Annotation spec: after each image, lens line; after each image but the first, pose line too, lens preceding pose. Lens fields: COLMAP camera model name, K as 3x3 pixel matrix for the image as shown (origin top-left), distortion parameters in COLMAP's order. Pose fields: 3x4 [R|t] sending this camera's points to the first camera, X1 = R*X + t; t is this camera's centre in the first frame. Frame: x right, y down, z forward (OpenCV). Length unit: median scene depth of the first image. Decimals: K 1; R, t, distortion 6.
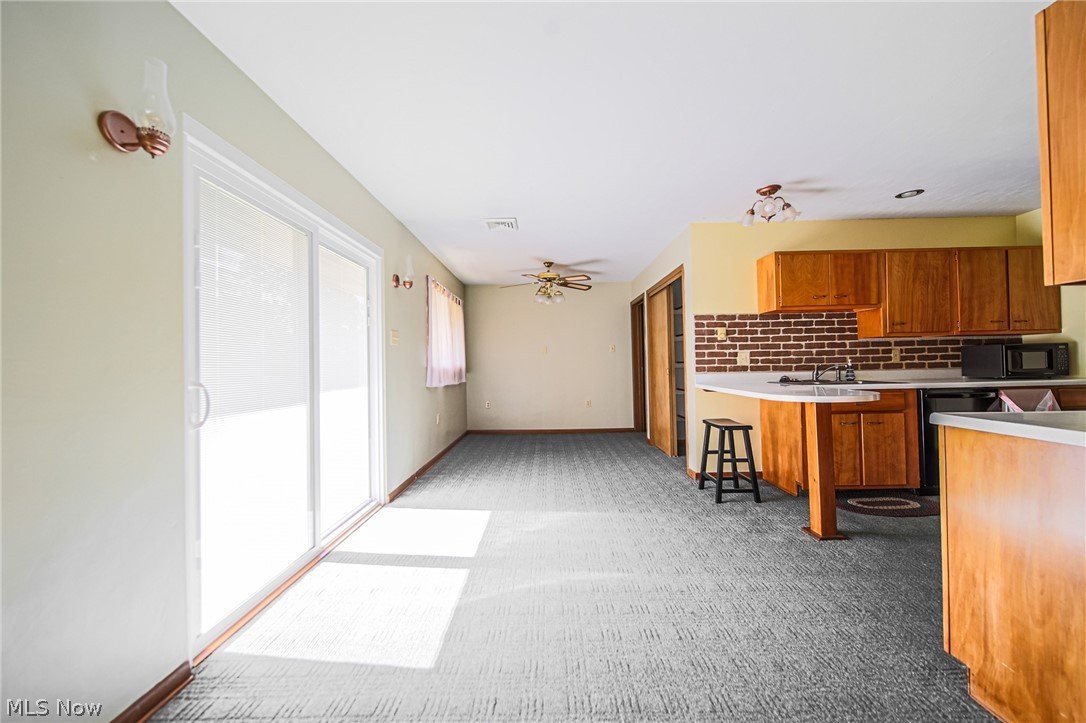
lens RADIAL K [[420.5, 0, 554.2], [0, 420.5, 363.7], [0, 0, 1]] dist [0.000349, -0.000194]
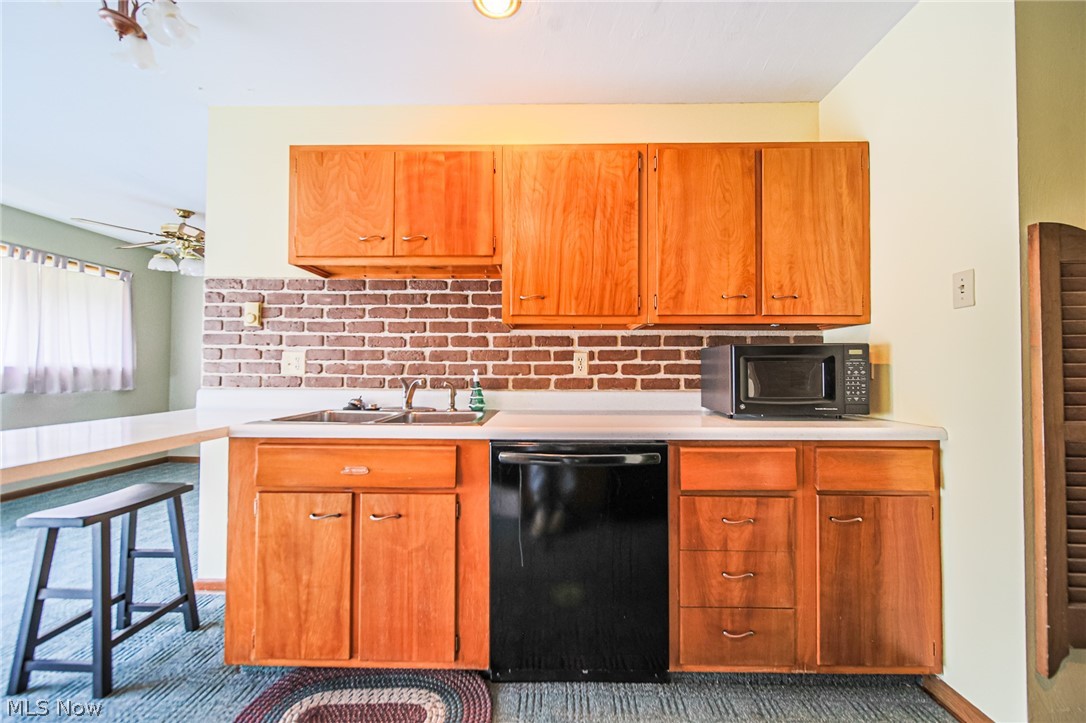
lens RADIAL K [[433.4, 0, 544.1], [0, 433.4, 365.2], [0, 0, 1]] dist [0.001743, 0.000067]
pose [[0.999702, 0.023262, -0.007360, 0.772156], [-0.023323, 0.999694, -0.008240, -0.012359], [0.007166, 0.008410, 0.999939, 0.462662]]
